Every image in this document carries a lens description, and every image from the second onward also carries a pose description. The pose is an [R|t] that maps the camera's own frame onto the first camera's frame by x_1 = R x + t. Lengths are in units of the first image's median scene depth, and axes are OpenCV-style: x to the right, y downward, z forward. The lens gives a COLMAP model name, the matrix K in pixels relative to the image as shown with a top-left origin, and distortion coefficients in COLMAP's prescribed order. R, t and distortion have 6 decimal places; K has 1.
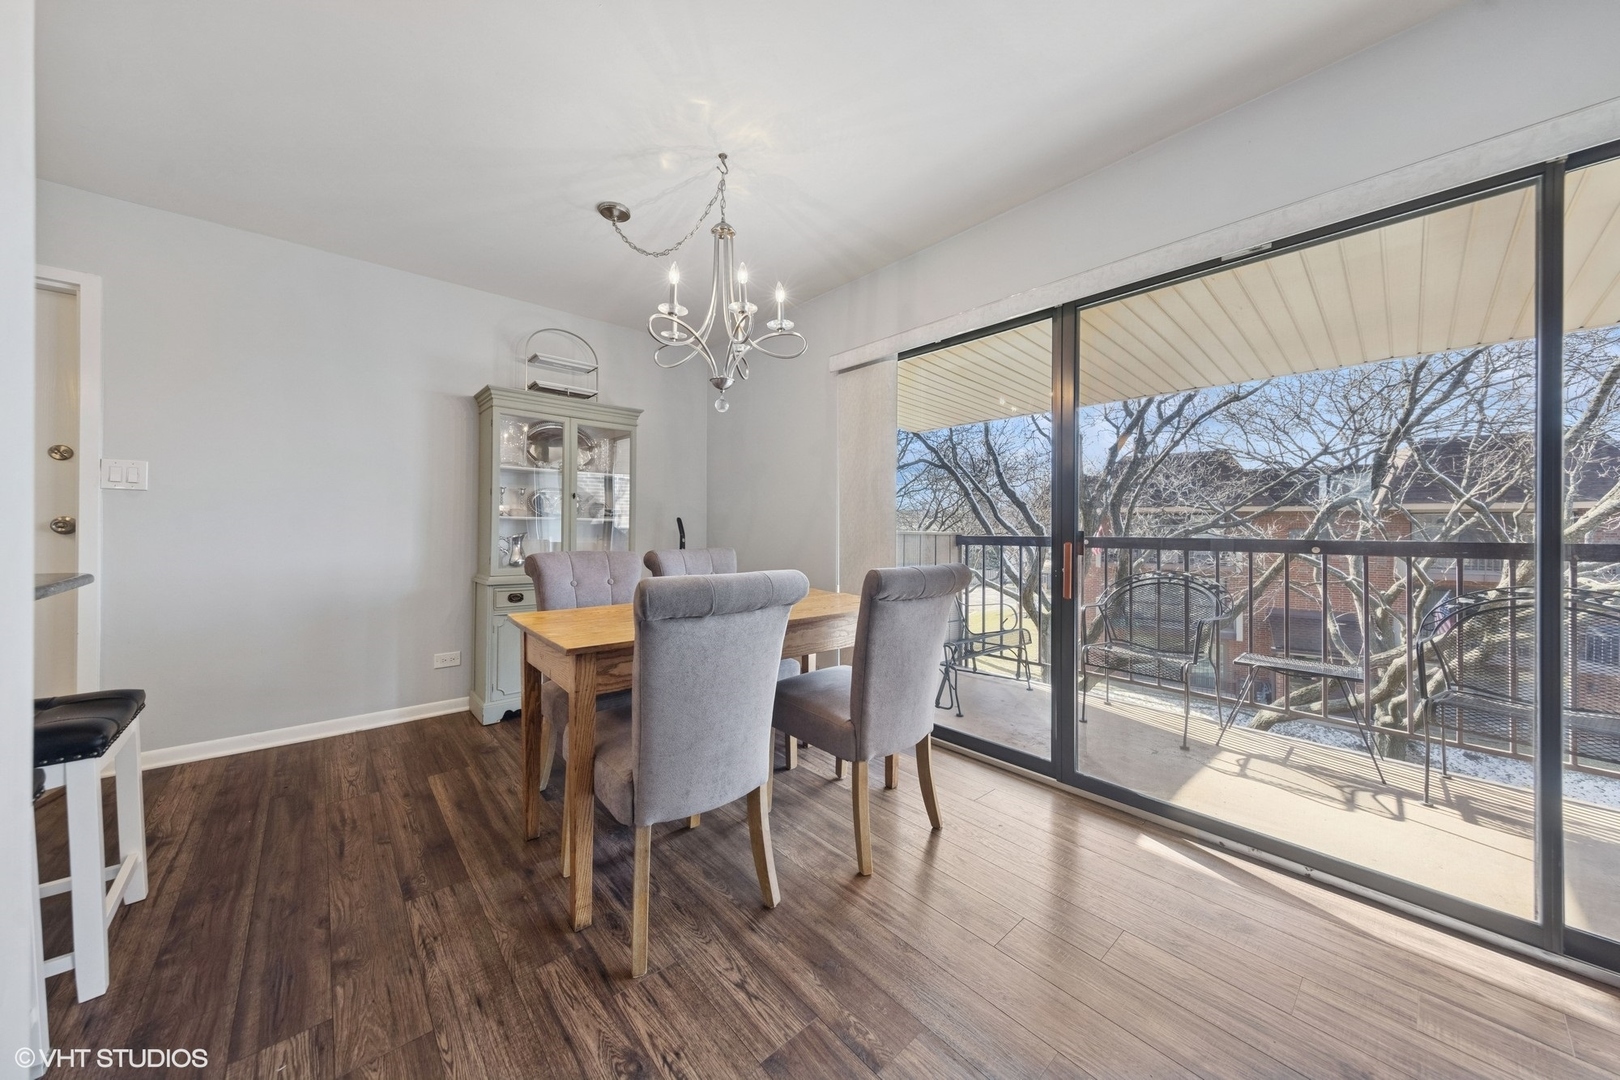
lens RADIAL K [[539.8, 0, 790.6], [0, 539.8, 523.4], [0, 0, 1]] dist [-0.000096, -0.000026]
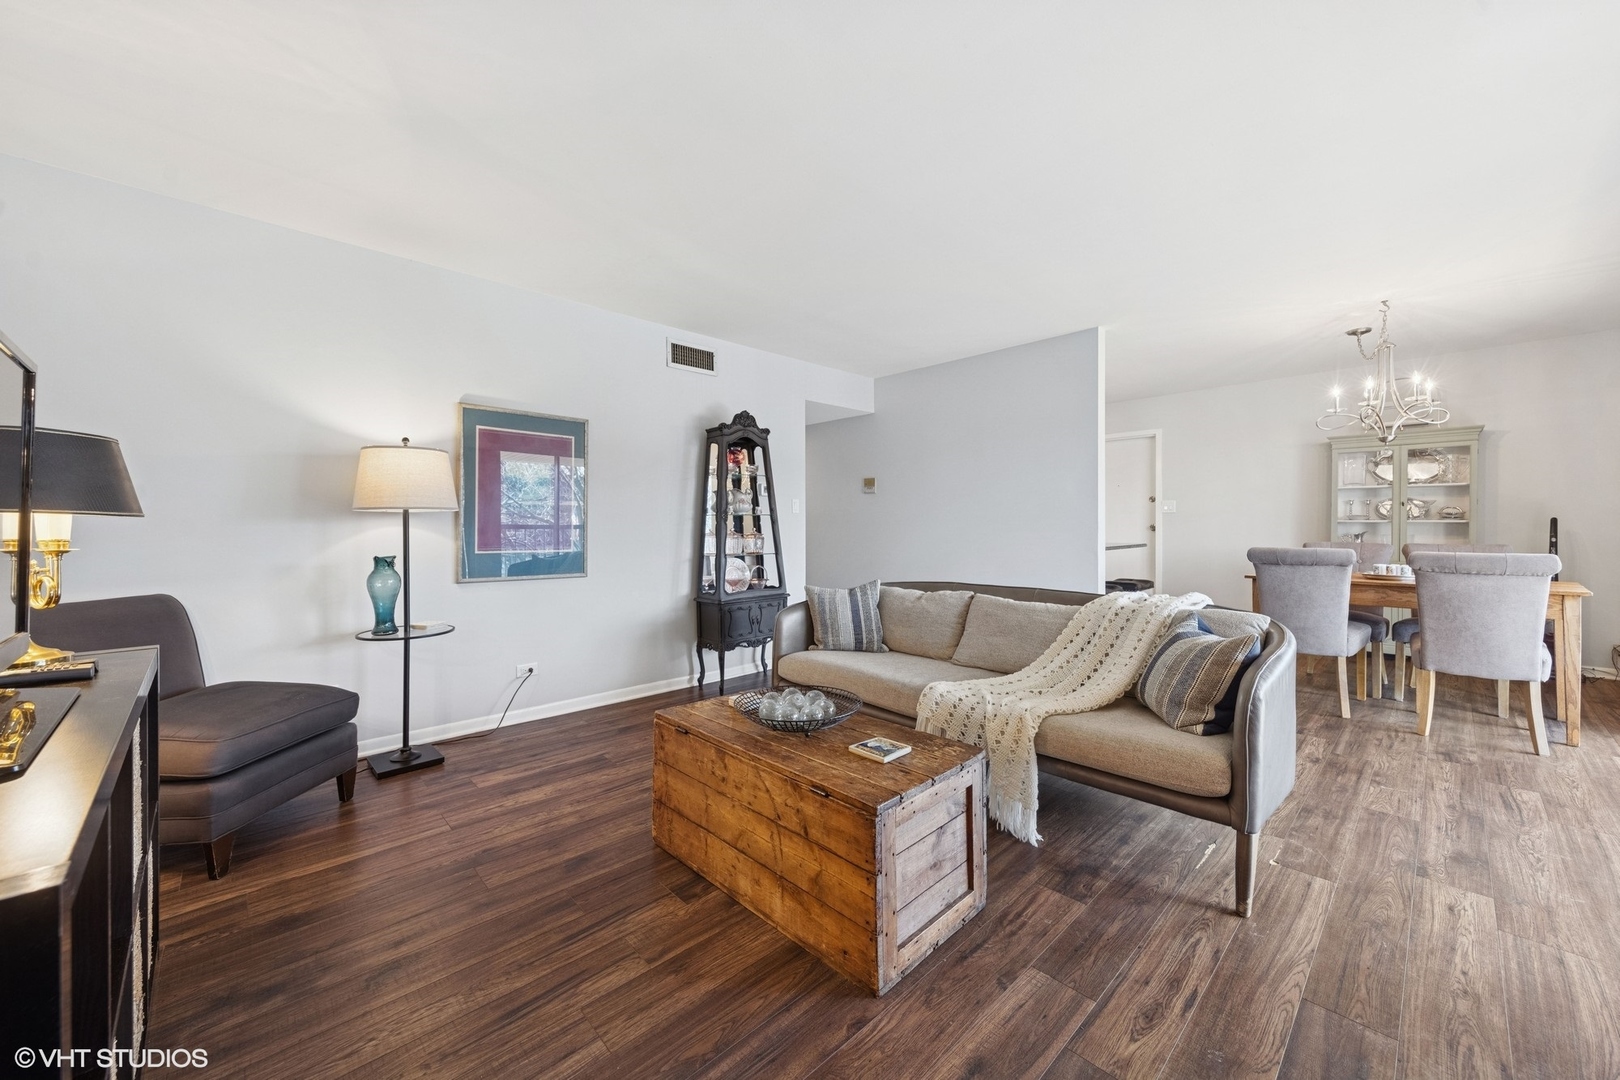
lens RADIAL K [[628.7, 0, 810.0], [0, 628.7, 540.0], [0, 0, 1]] dist [-0.097462, 0.066223]
pose [[0.038655, 0.013979, -0.999155, 1.515991], [0.011978, 0.999824, 0.014451, -0.002643], [0.999181, -0.012526, 0.038480, -0.748868]]
